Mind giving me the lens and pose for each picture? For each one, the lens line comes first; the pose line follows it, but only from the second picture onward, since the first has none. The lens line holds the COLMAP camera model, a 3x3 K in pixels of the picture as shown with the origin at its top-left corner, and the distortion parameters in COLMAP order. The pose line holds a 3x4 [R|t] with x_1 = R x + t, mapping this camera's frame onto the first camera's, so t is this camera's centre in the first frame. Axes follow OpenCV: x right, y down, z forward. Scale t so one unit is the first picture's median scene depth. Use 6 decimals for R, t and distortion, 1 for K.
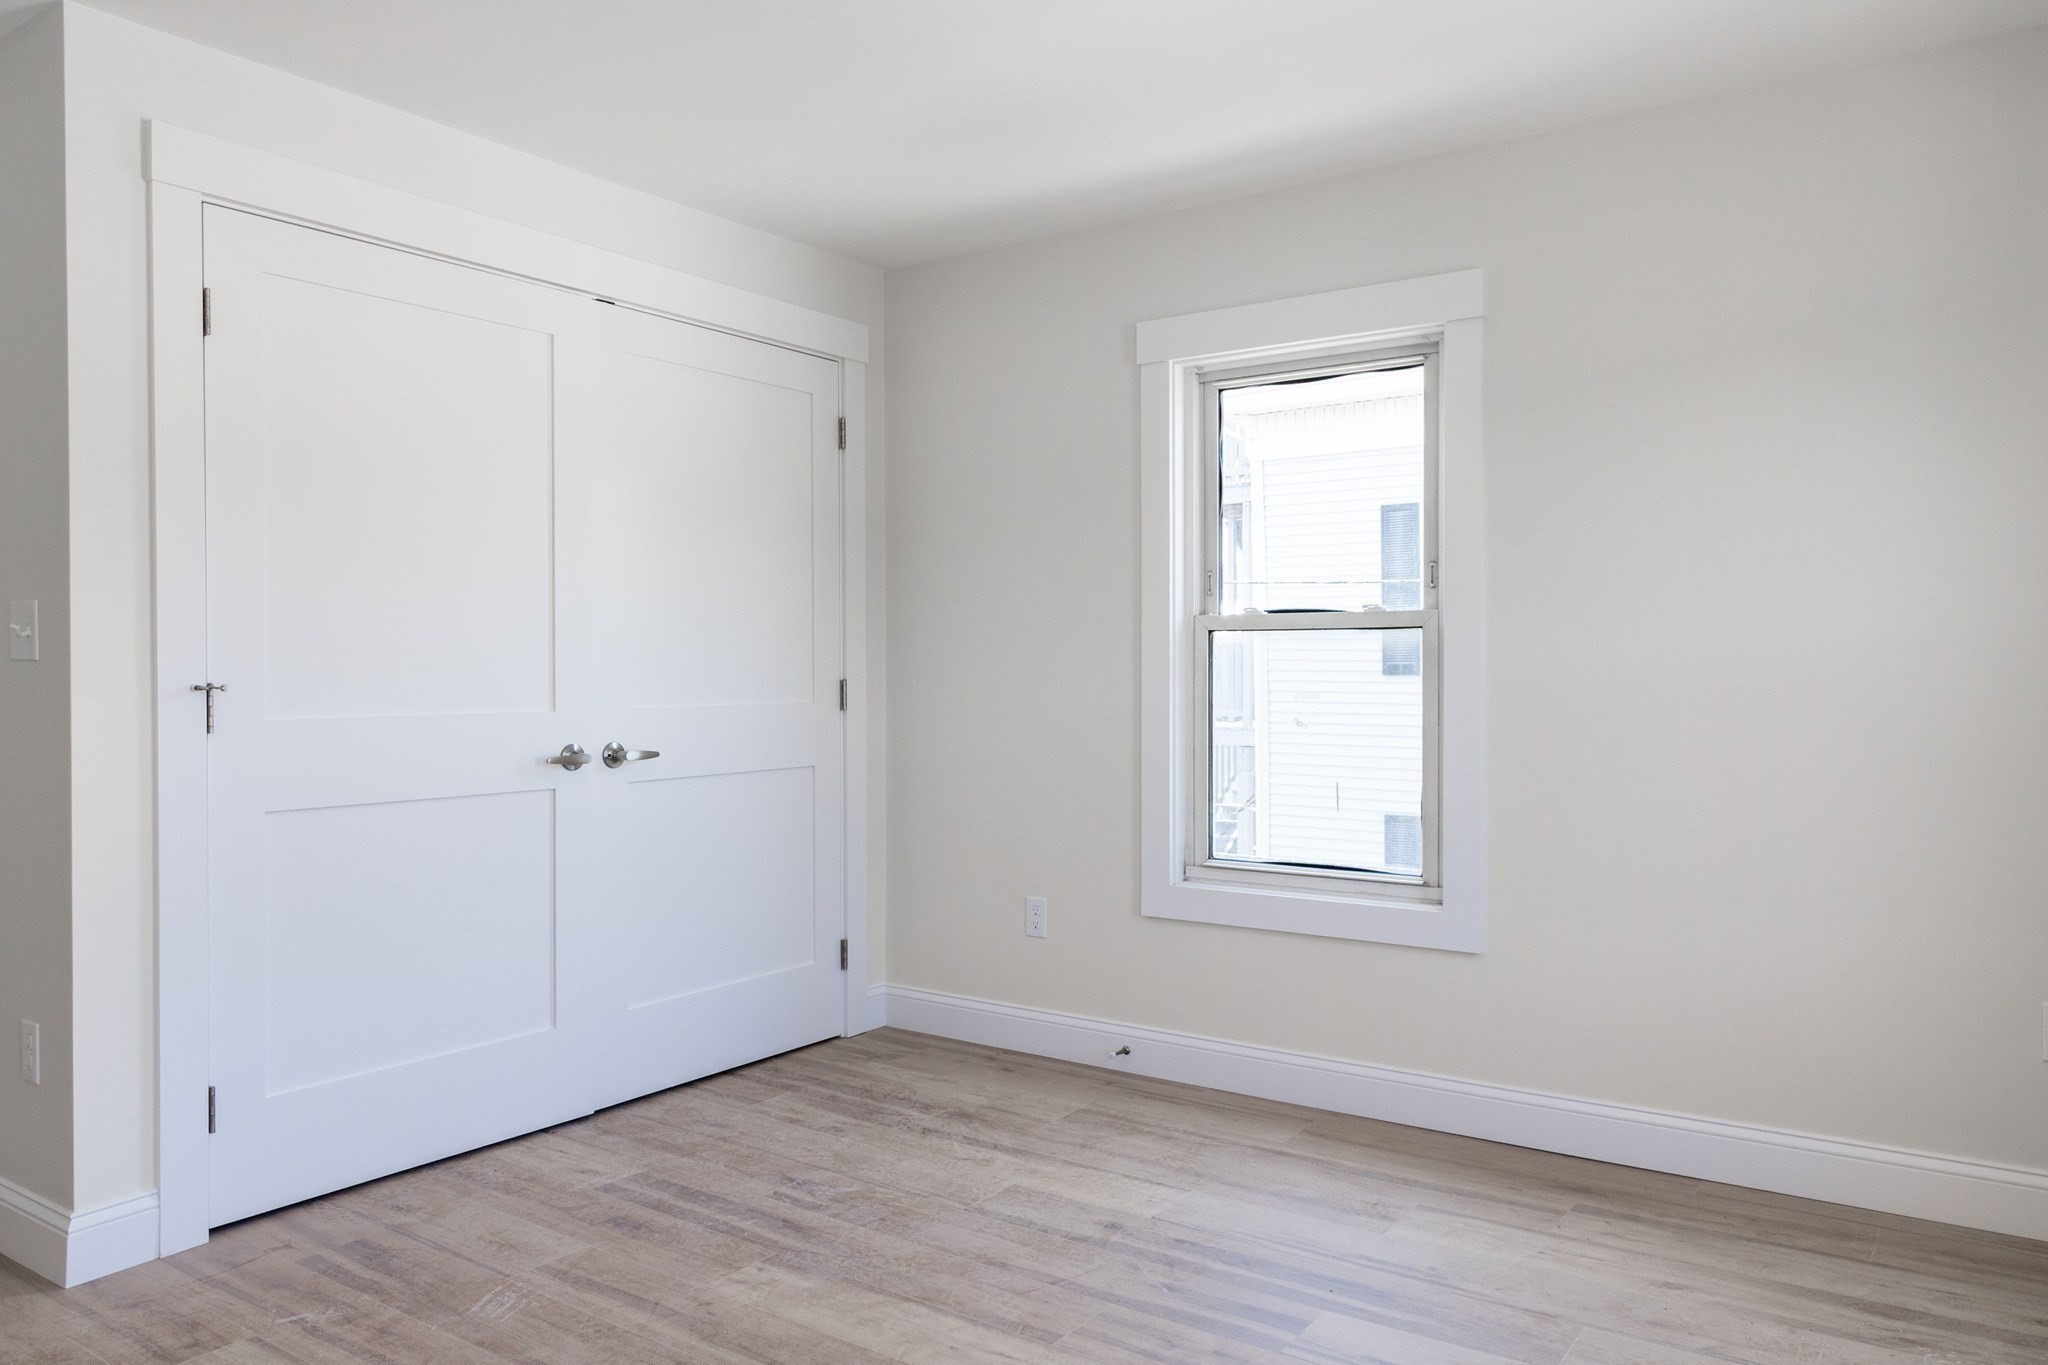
lens RADIAL K [[1389.6, 0, 1026.2], [0, 1389.6, 679.5], [0, 0, 1]] dist [-0.001110, -0.000199]
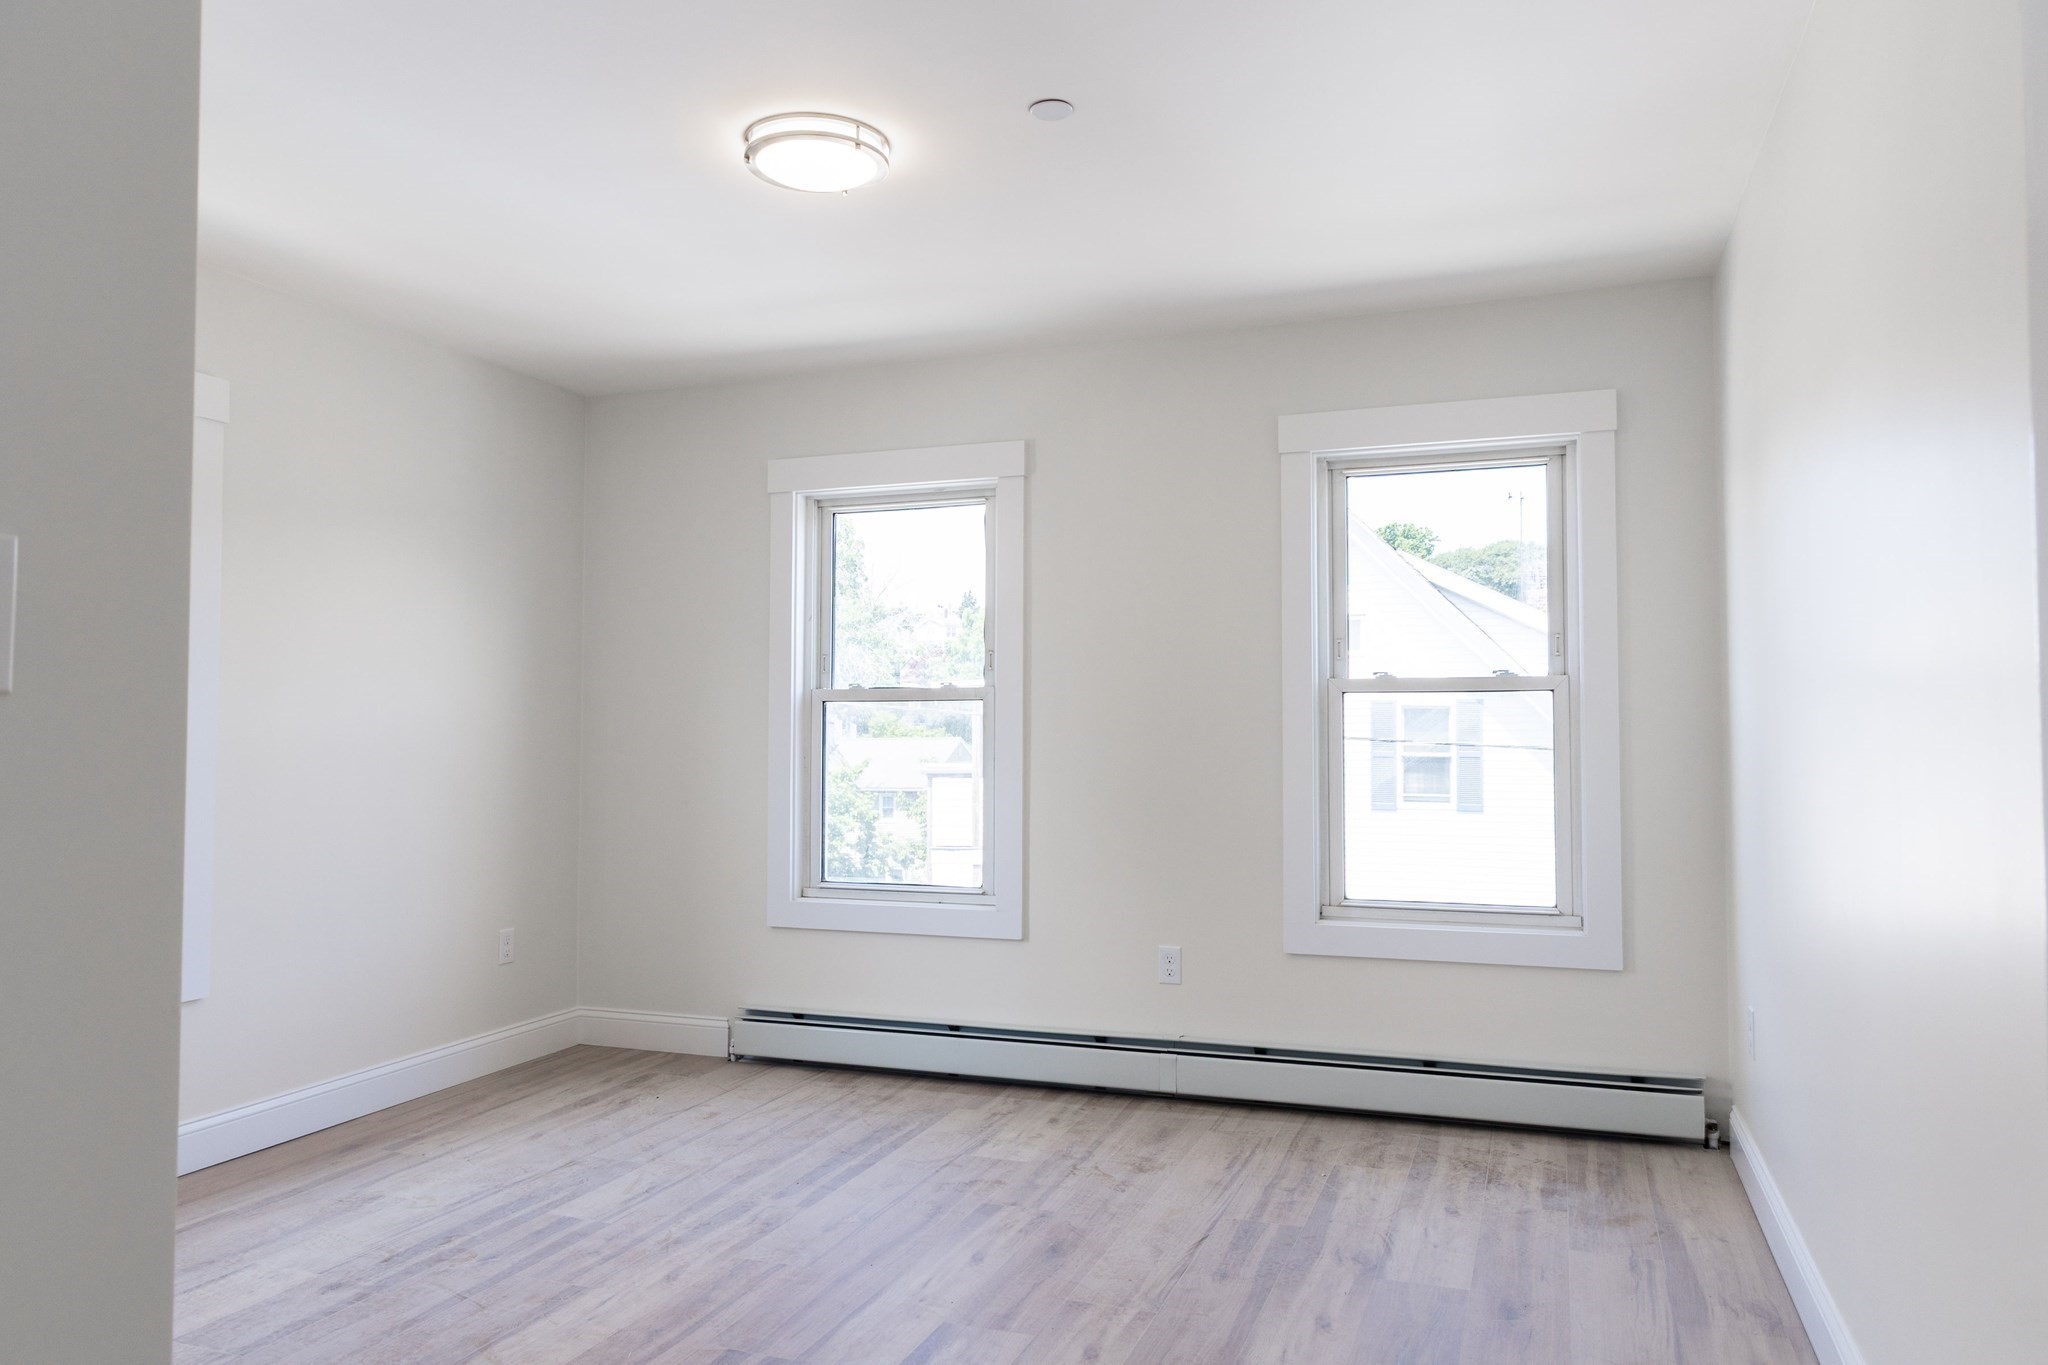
lens RADIAL K [[1389.6, 0, 1026.1], [0, 1389.6, 683.2], [0, 0, 1]] dist [-0.001110, -0.000199]
pose [[-0.226059, 0.035296, 0.973474, -1.078692], [0.011709, 0.999370, -0.033516, 0.001270], [-0.974043, 0.003822, -0.226329, 0.774913]]
